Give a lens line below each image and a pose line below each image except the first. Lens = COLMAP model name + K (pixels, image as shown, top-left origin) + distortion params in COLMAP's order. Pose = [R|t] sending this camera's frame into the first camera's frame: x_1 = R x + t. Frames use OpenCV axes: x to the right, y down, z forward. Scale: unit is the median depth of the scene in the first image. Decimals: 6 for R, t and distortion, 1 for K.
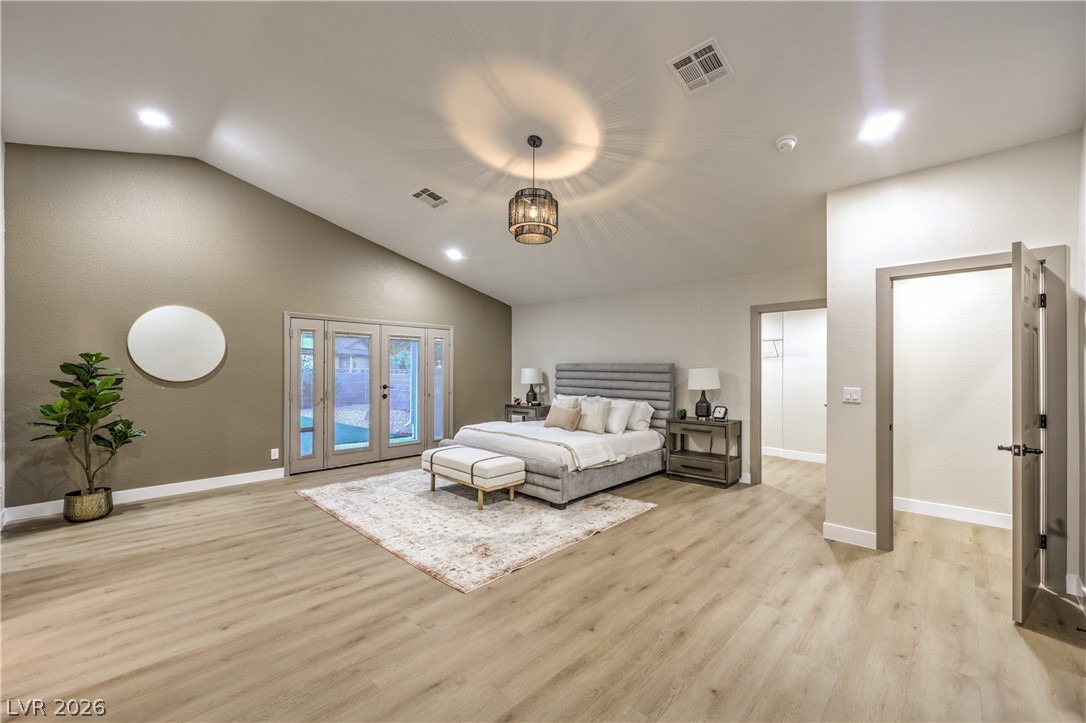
lens RADIAL K [[440.2, 0, 539.7], [0, 440.2, 362.8], [0, 0, 1]] dist [-0.006947, 0.000425]
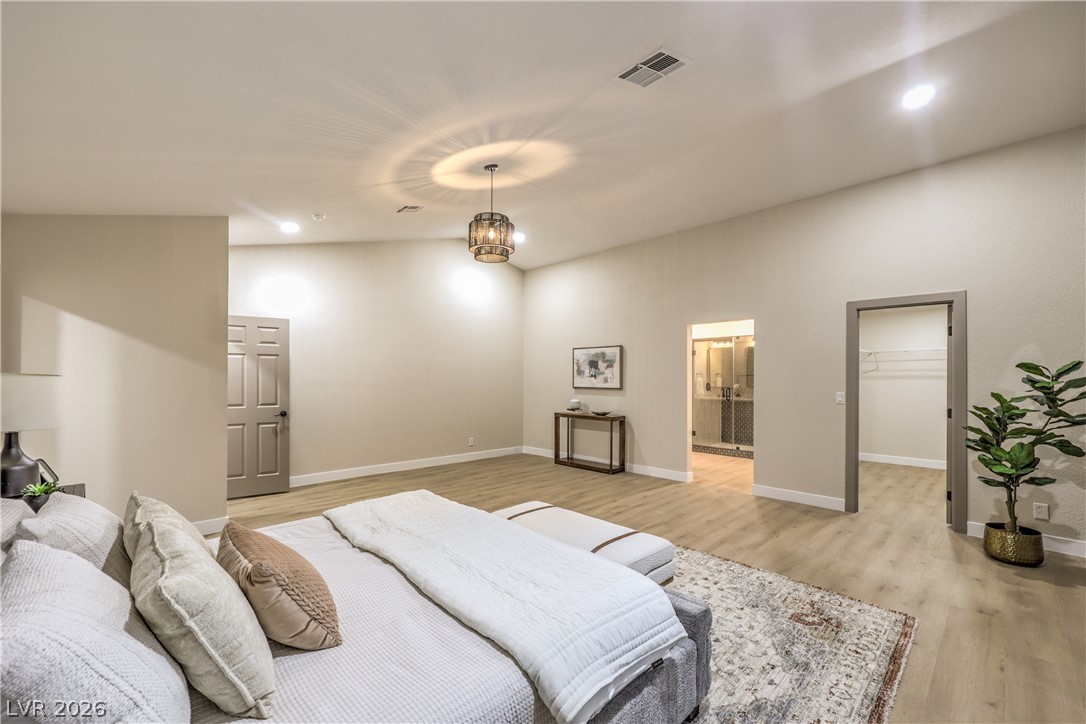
lens RADIAL K [[440.2, 0, 548.5], [0, 440.2, 379.3], [0, 0, 1]] dist [-0.006947, 0.000425]
pose [[-0.999636, -0.005831, 0.026324, -0.197321], [-0.006078, 0.999938, -0.009327, 0.027745], [-0.026268, -0.009484, -0.999610, 2.199555]]
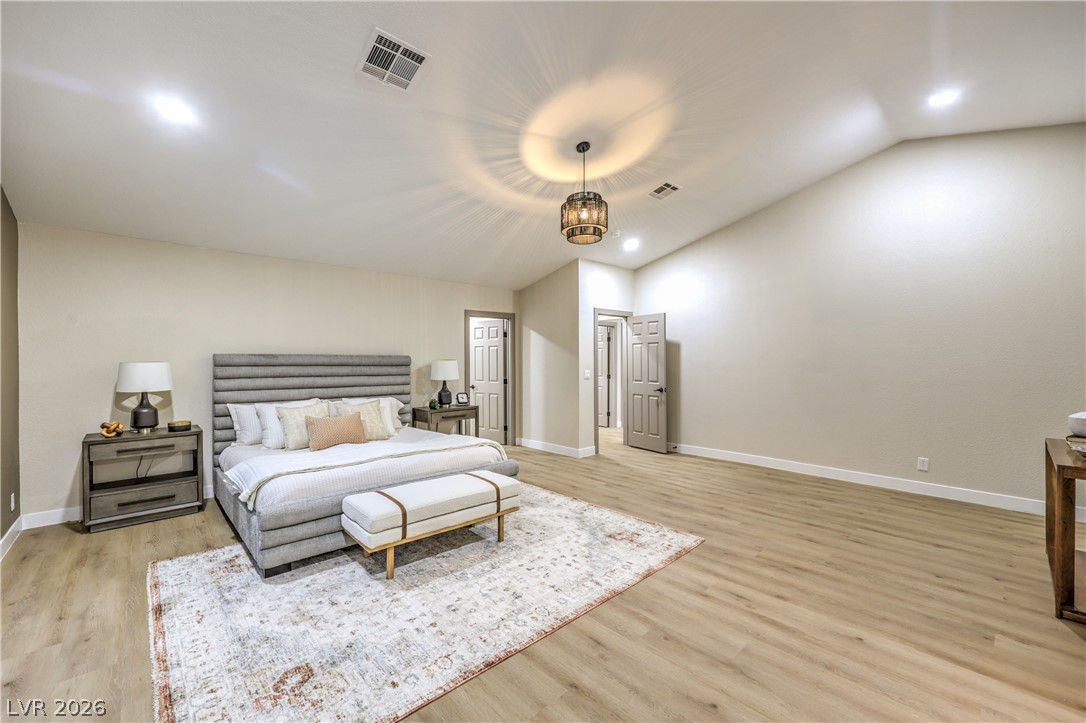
lens RADIAL K [[440.2, 0, 544.4], [0, 440.2, 361.8], [0, 0, 1]] dist [-0.006947, 0.000425]
pose [[0.054030, -0.007865, 0.998508, -1.146961], [-0.008508, 0.999929, 0.008337, 0.007817], [-0.998503, -0.008946, 0.053960, 1.108093]]
